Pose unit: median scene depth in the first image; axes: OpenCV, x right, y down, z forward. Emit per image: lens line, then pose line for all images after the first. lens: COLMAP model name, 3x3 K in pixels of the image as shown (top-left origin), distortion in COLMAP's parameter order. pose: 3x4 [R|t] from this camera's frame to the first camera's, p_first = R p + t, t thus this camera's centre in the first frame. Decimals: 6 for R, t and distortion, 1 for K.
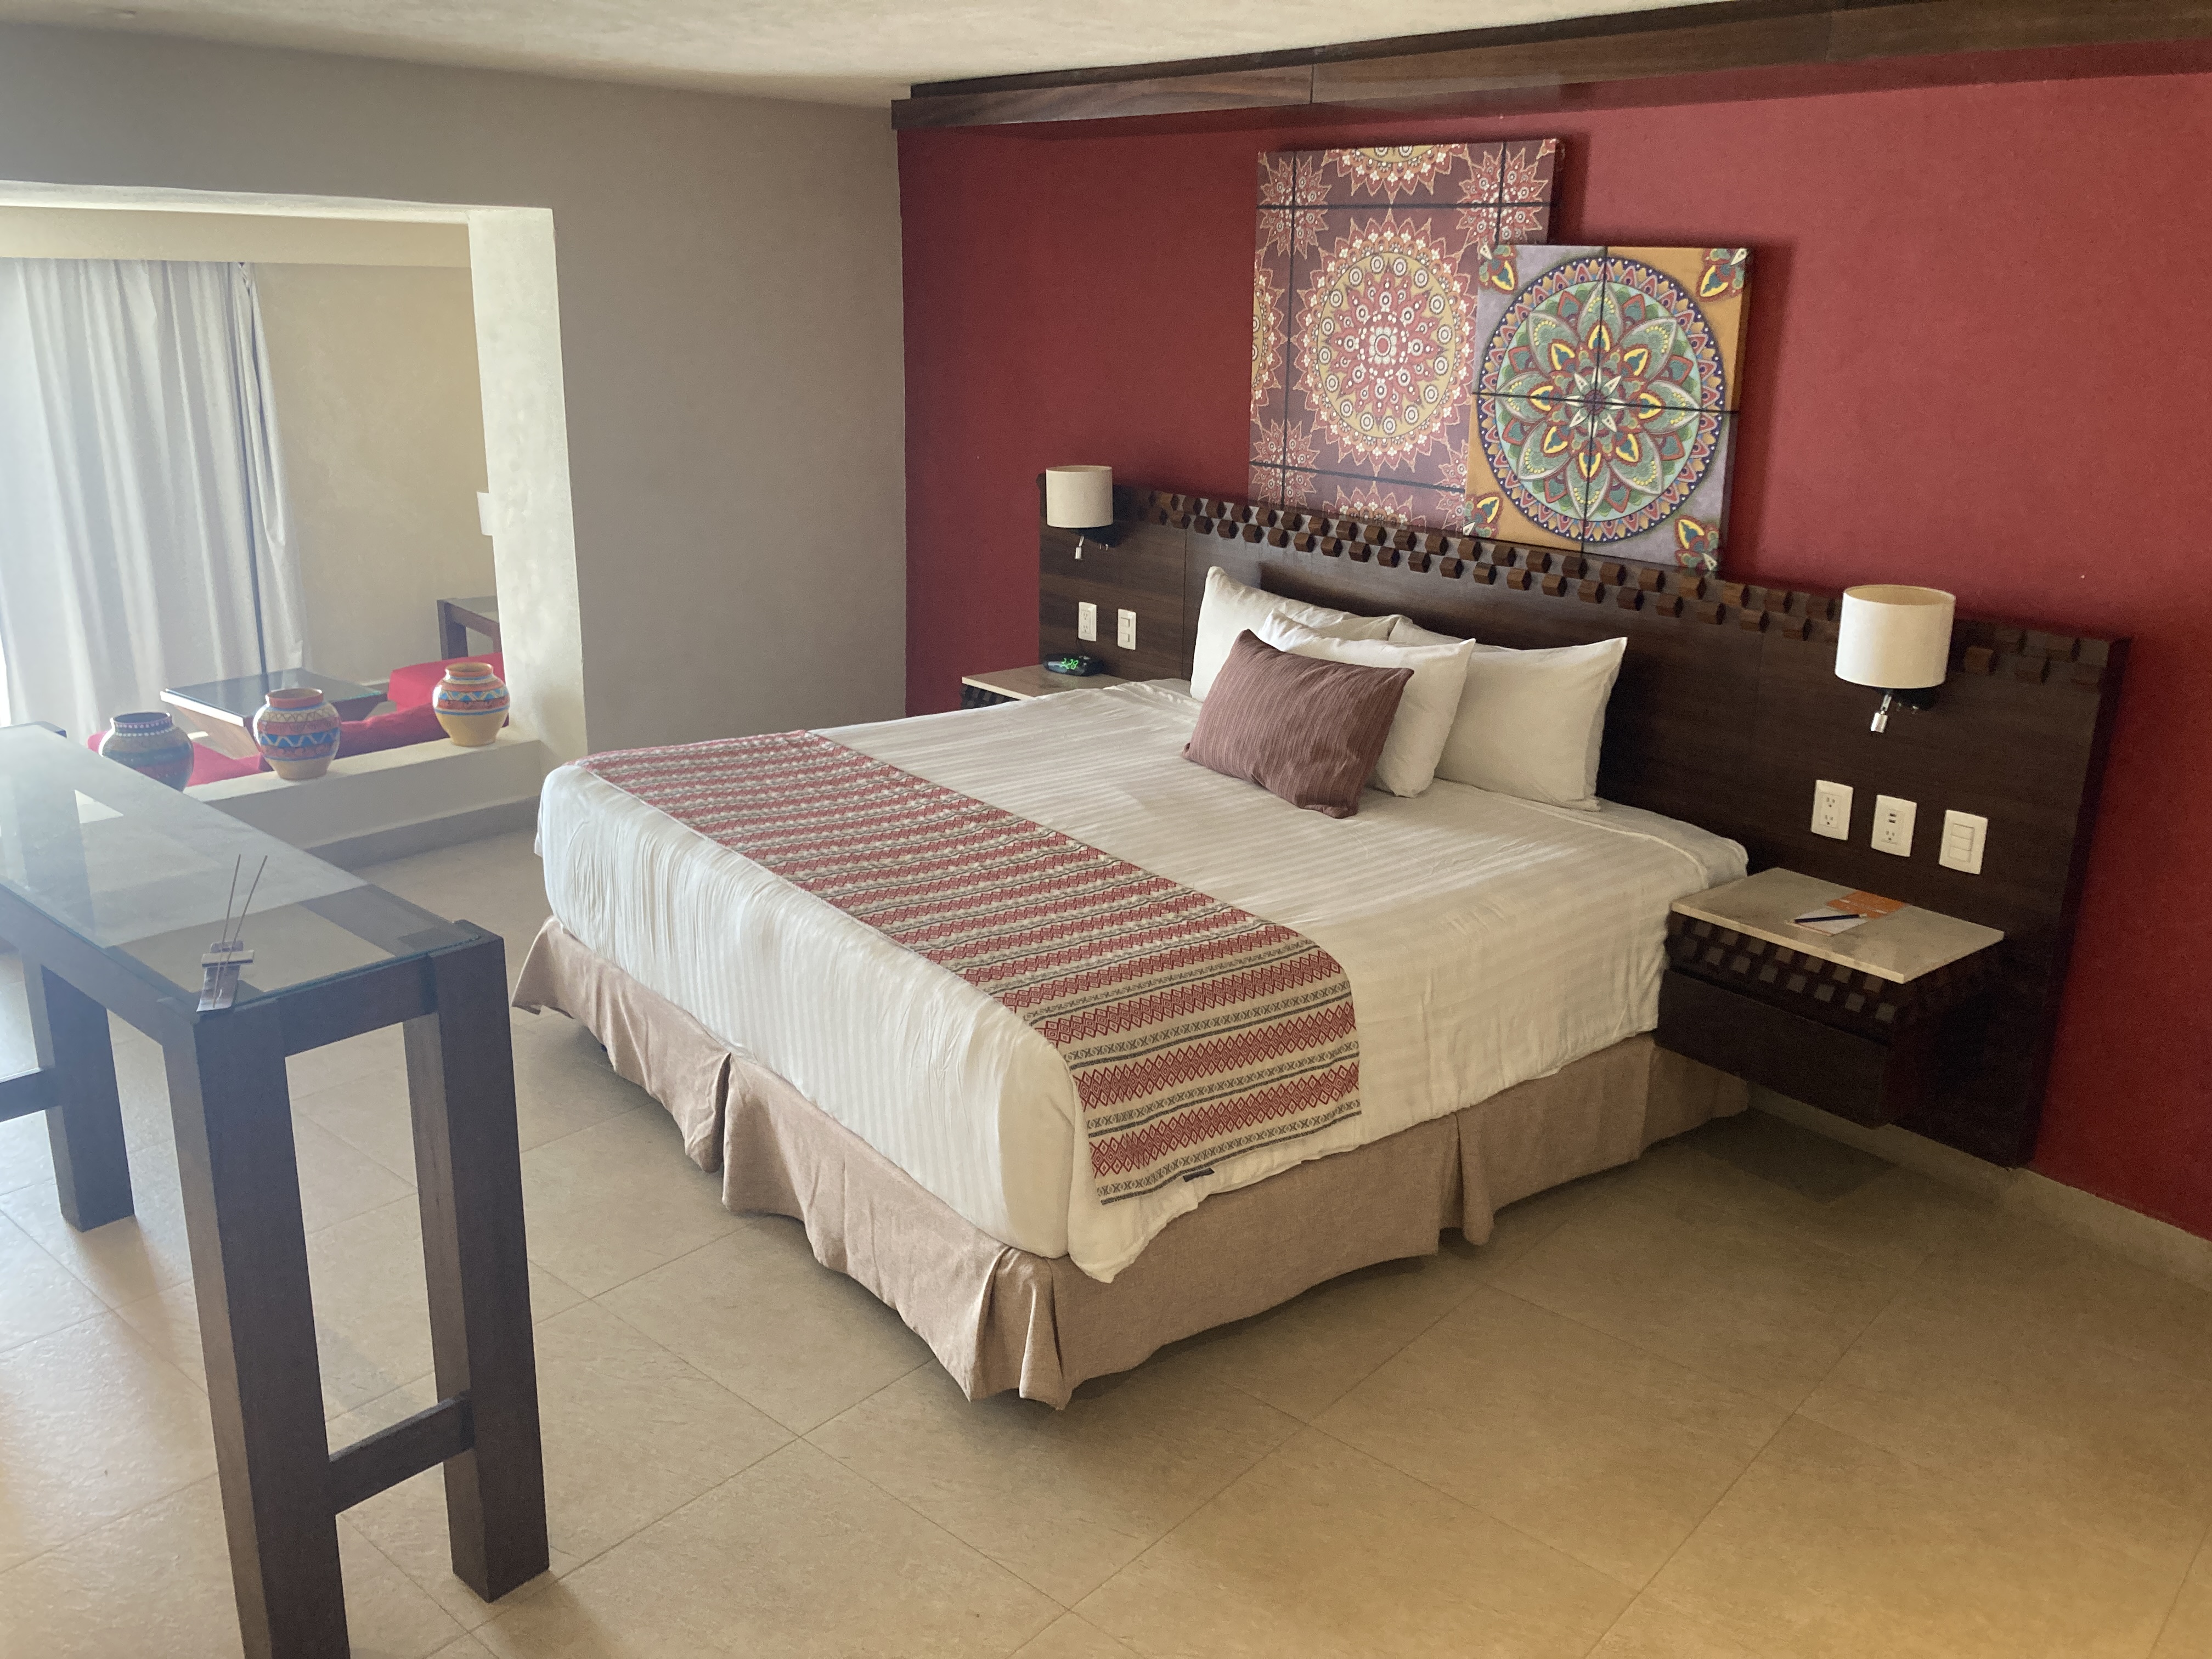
lens RADIAL K [[1767.0, 0, 1088.8], [0, 1767.0, 834.7], [0, 0, 1]] dist [0.026851, 0.006961]
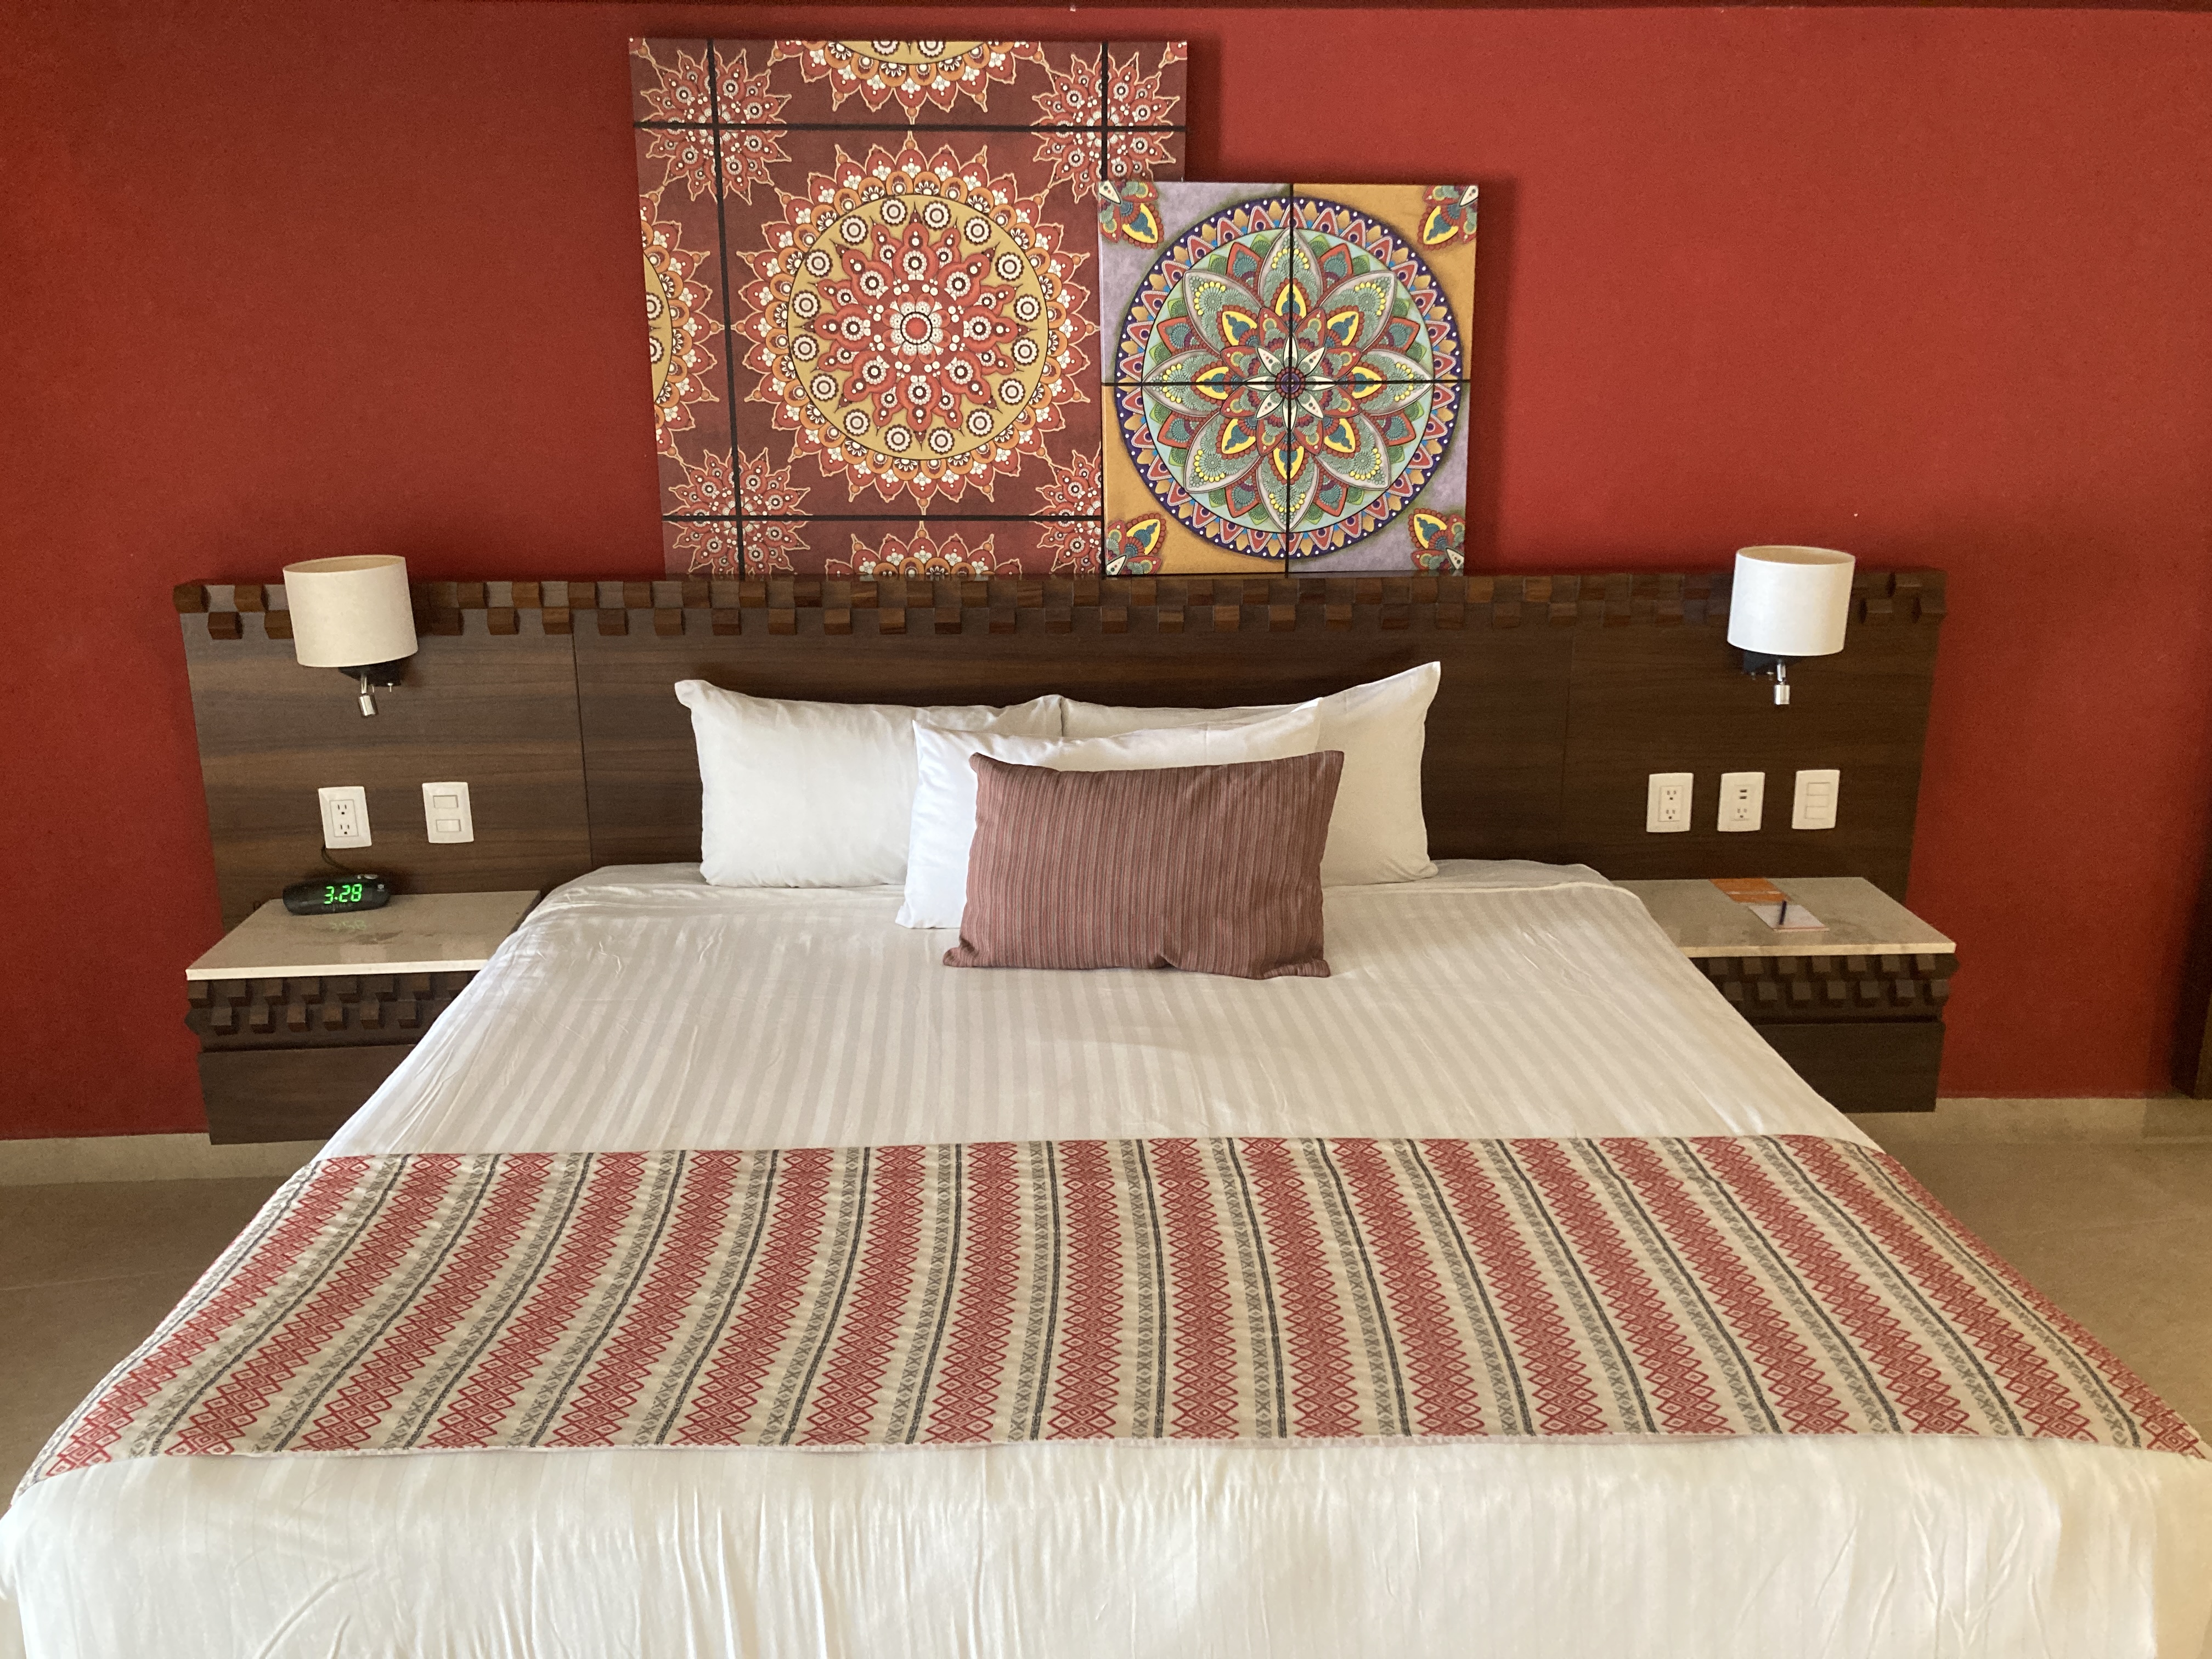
lens RADIAL K [[1921.2, 0, 1054.9], [0, 1921.2, 819.3], [0, 0, 1]] dist [0.112986, -0.297016]
pose [[0.617903, -0.253138, 0.744391, -0.458413], [0.254228, 0.960222, 0.115504, -0.181397], [-0.744019, 0.117875, 0.657679, 0.530917]]
